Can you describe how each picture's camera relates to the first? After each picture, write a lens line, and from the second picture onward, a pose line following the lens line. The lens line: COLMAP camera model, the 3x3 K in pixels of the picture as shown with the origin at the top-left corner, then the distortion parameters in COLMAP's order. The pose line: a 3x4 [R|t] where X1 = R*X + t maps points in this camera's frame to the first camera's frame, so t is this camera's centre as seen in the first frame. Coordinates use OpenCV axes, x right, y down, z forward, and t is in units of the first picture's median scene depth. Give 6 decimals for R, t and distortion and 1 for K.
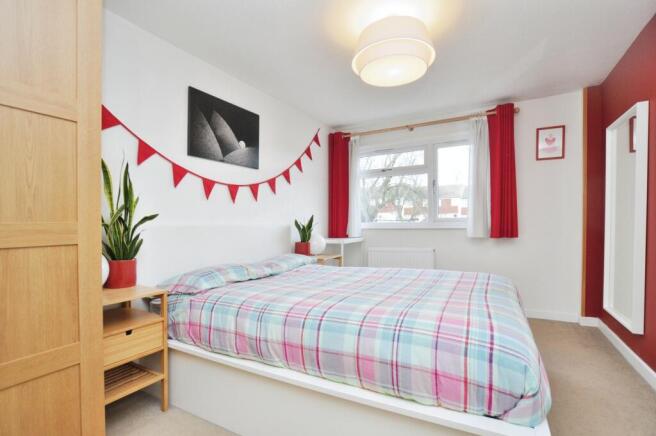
lens RADIAL K [[318.3, 0, 325.2], [0, 318.3, 231.7], [0, 0, 1]] dist [-0.084845, 0.043249]
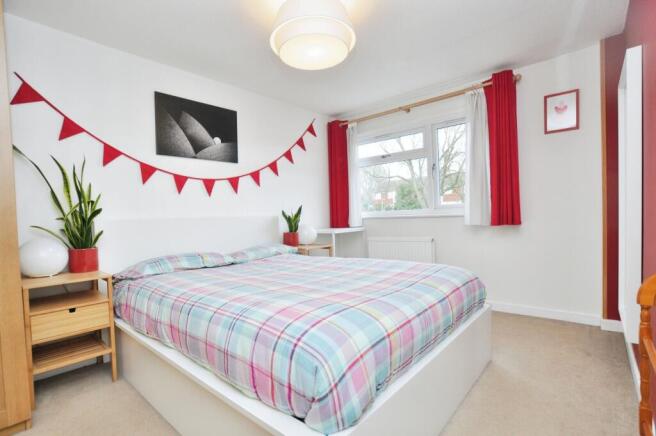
lens RADIAL K [[316.0, 0, 325.1], [0, 316.0, 227.5], [0, 0, 1]] dist [-0.080437, 0.040019]
pose [[0.977259, -0.013615, -0.211610, 0.292987], [0.016738, 0.999776, 0.012974, 0.007610], [0.211386, -0.016221, 0.977268, 0.043602]]
